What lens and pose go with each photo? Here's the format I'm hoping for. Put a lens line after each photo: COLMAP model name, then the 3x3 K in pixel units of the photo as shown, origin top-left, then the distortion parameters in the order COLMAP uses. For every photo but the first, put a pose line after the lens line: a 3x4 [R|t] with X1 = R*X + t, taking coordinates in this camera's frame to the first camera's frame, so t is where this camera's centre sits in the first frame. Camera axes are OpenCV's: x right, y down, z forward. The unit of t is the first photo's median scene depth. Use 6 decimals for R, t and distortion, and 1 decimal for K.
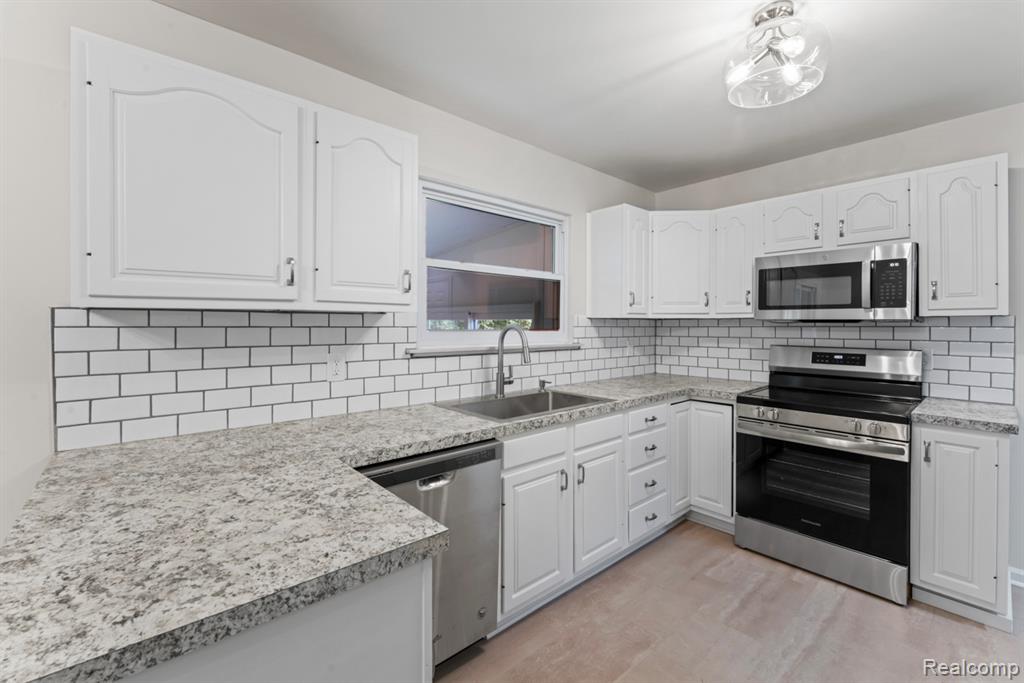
lens RADIAL K [[438.6, 0, 511.6], [0, 438.6, 328.0], [0, 0, 1]] dist [-0.000657, -0.000065]
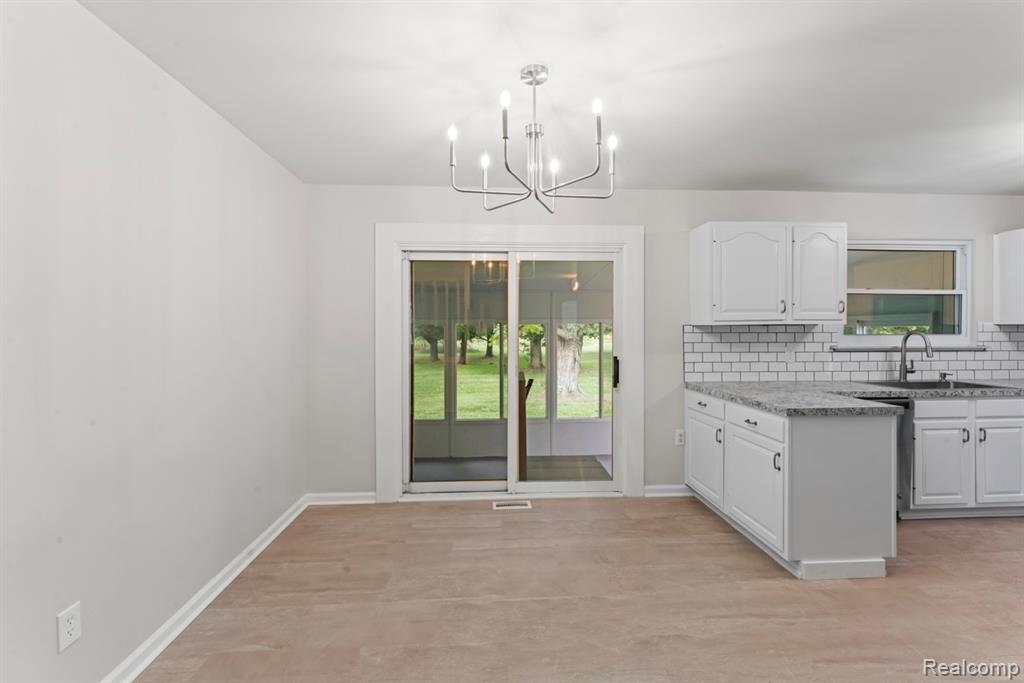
lens RADIAL K [[458.4, 0, 511.5], [0, 458.4, 334.1], [0, 0, 1]] dist [0.001978, 0.000318]
pose [[0.785984, -0.000896, -0.618247, -0.116844], [0.000500, 1.000000, -0.000814, 0.004418], [0.618247, 0.000331, 0.785984, -1.077488]]
